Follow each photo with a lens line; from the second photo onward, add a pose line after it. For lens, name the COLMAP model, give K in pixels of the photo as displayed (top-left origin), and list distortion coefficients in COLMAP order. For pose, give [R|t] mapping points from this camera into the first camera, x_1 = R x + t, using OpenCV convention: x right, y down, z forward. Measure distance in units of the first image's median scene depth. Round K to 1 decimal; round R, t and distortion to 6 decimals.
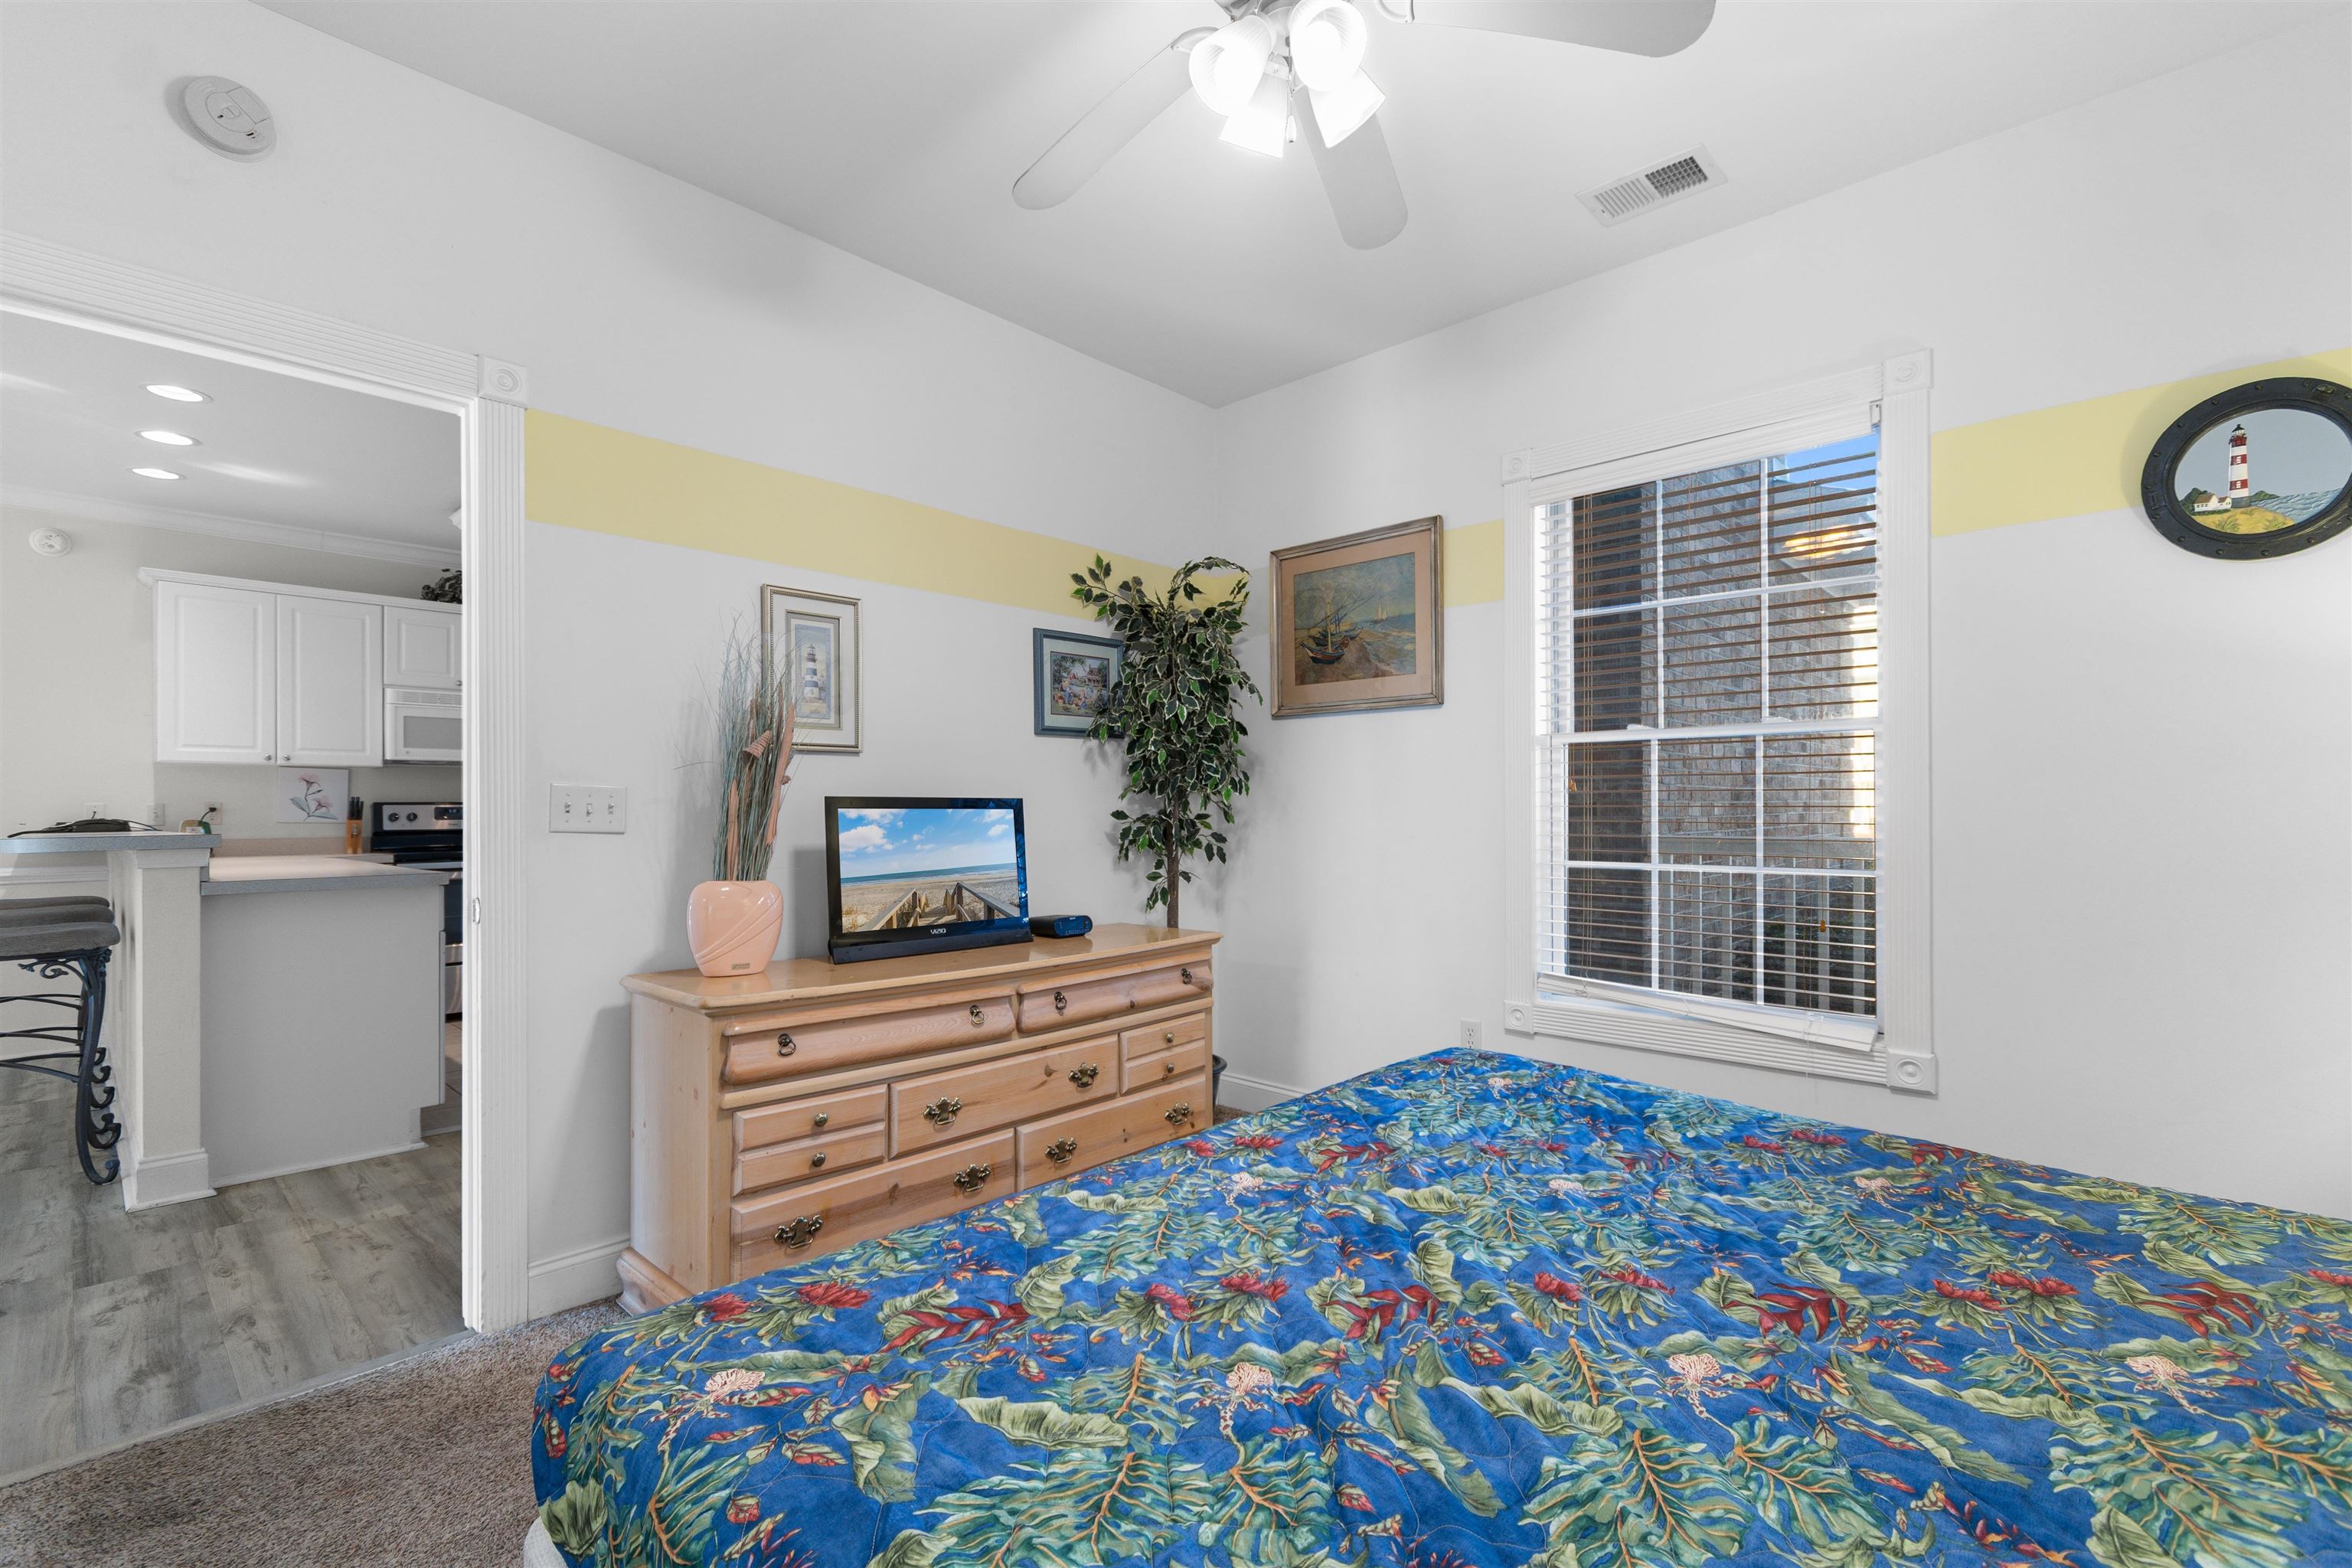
lens RADIAL K [[1053.5, 0, 1182.7], [0, 1053.5, 810.1], [0, 0, 1]] dist [0.007226, -0.002326]
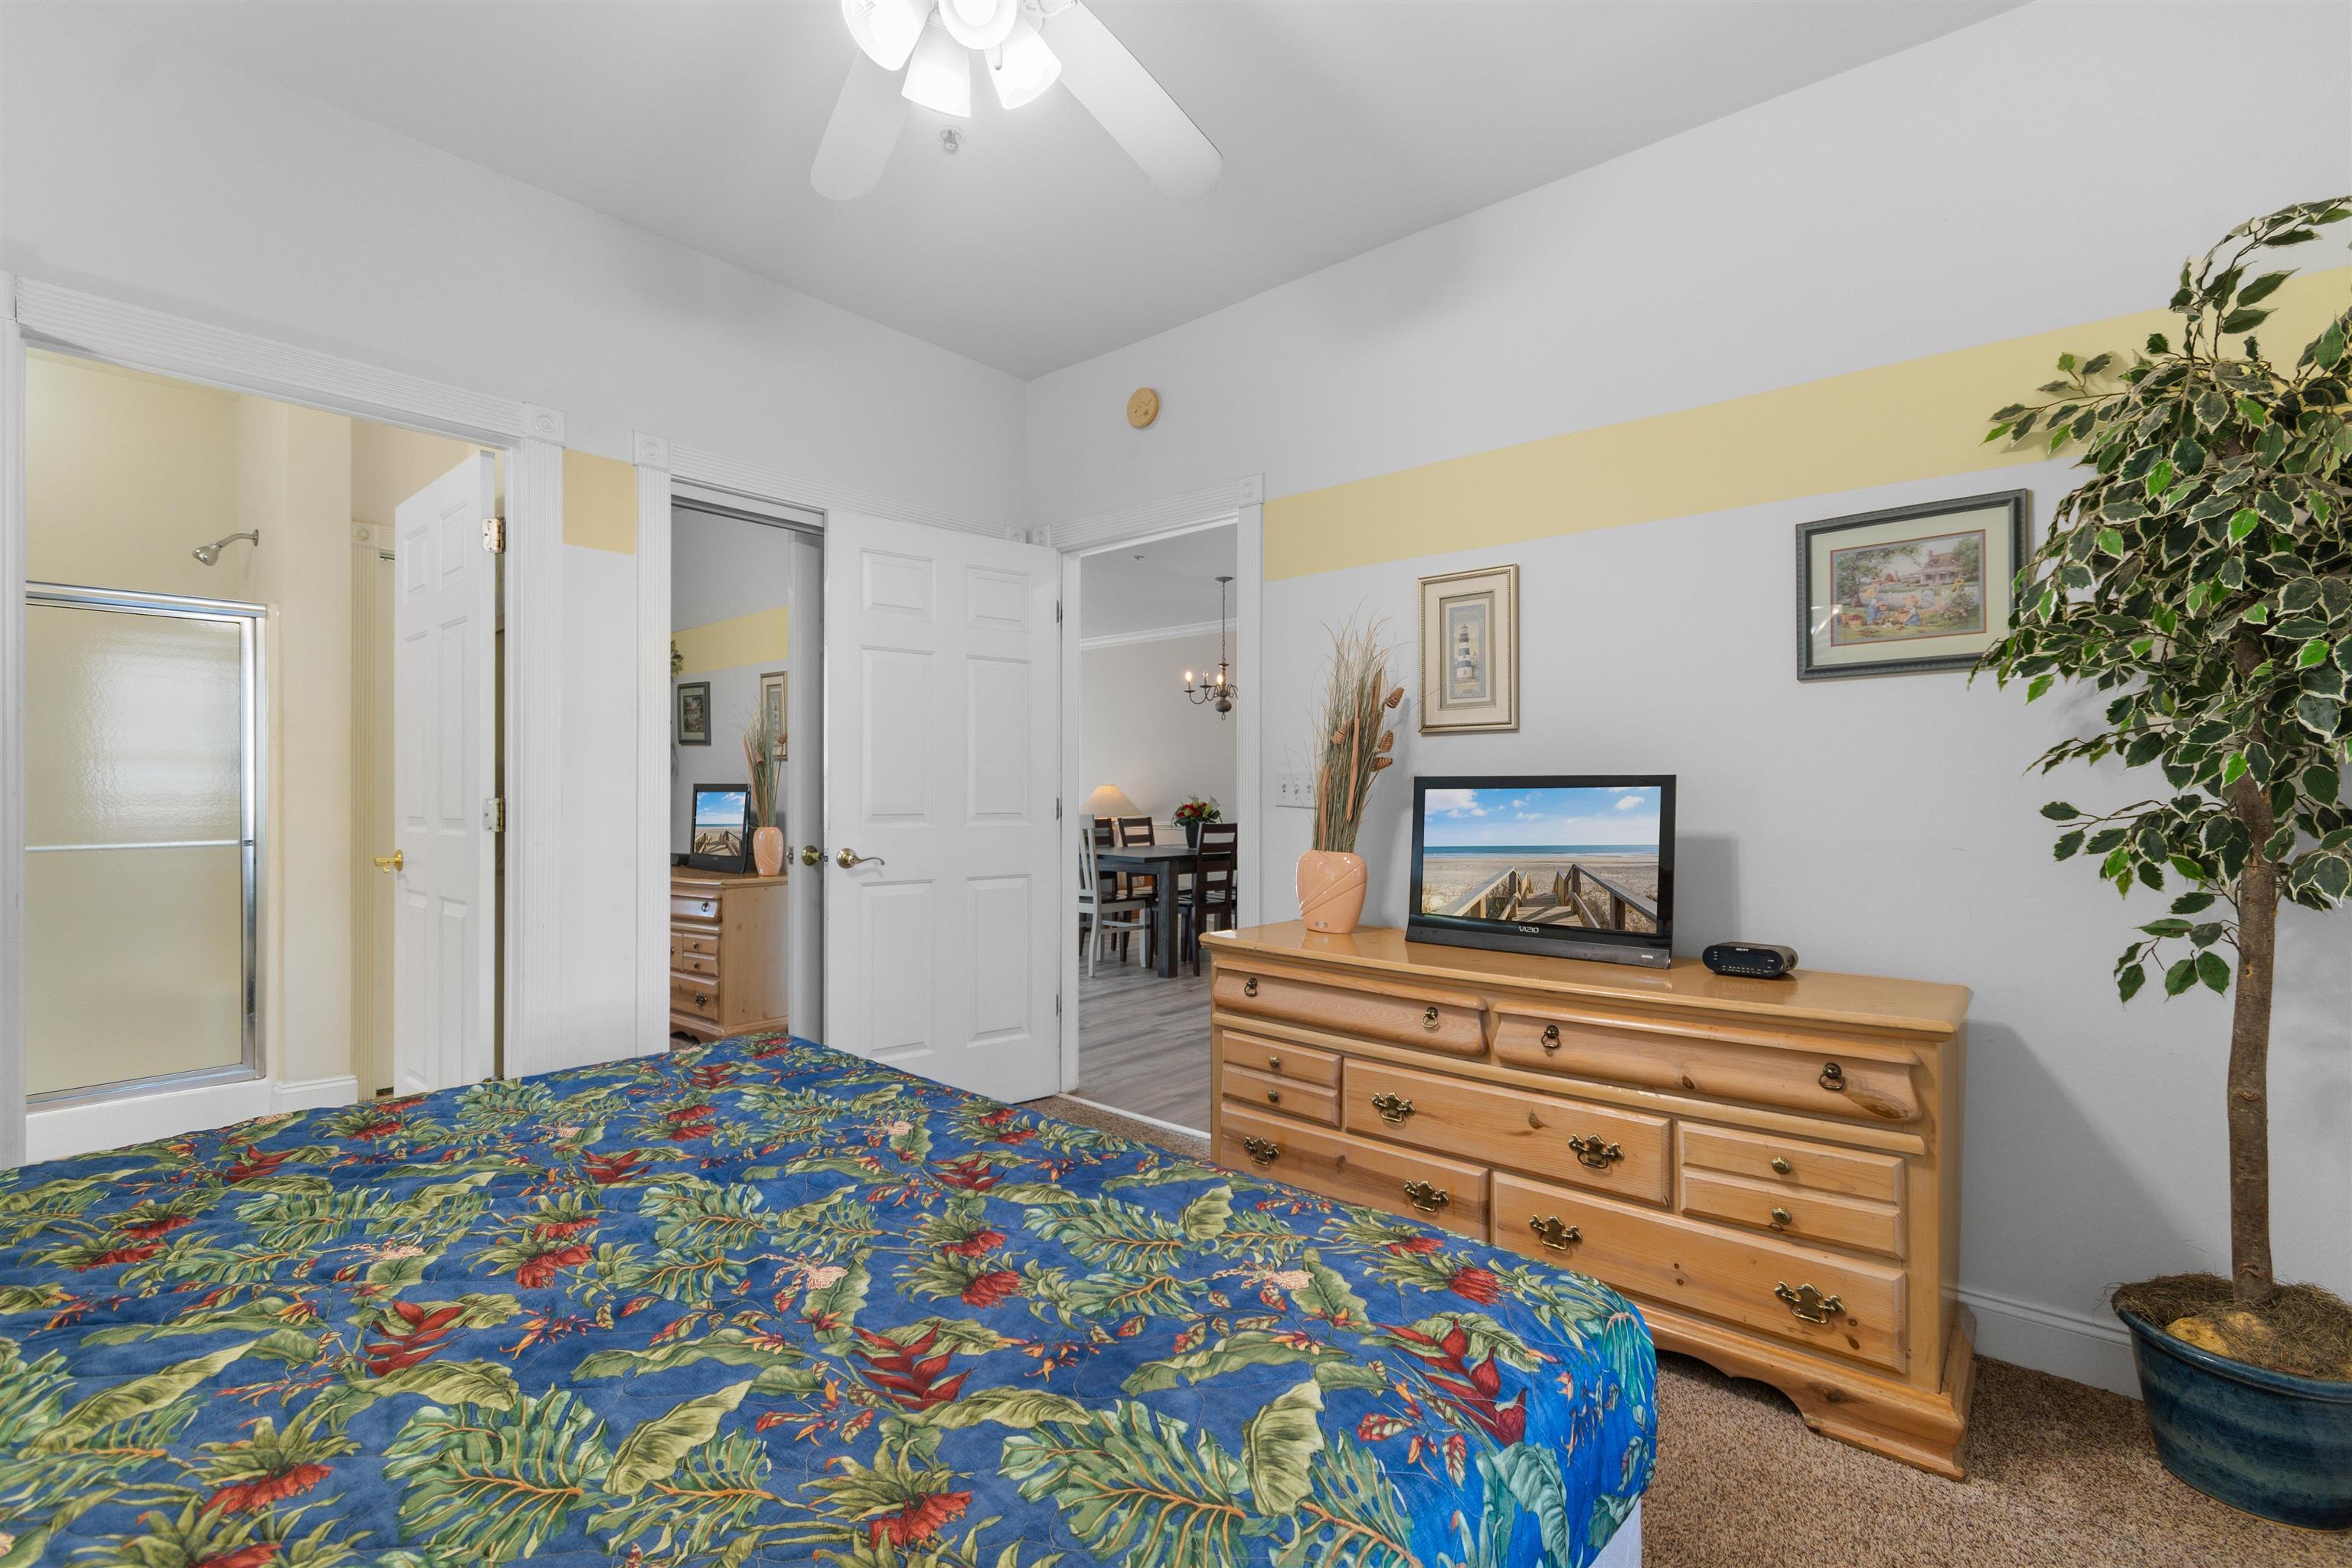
lens RADIAL K [[1053.5, 0, 1172.8], [0, 1053.5, 797.3], [0, 0, 1]] dist [0.007226, -0.002326]
pose [[0.038926, 0.007167, -0.999216, 0.639436], [-0.002866, 0.999971, 0.007061, 0.000471], [0.999238, 0.002589, 0.038945, 0.687402]]
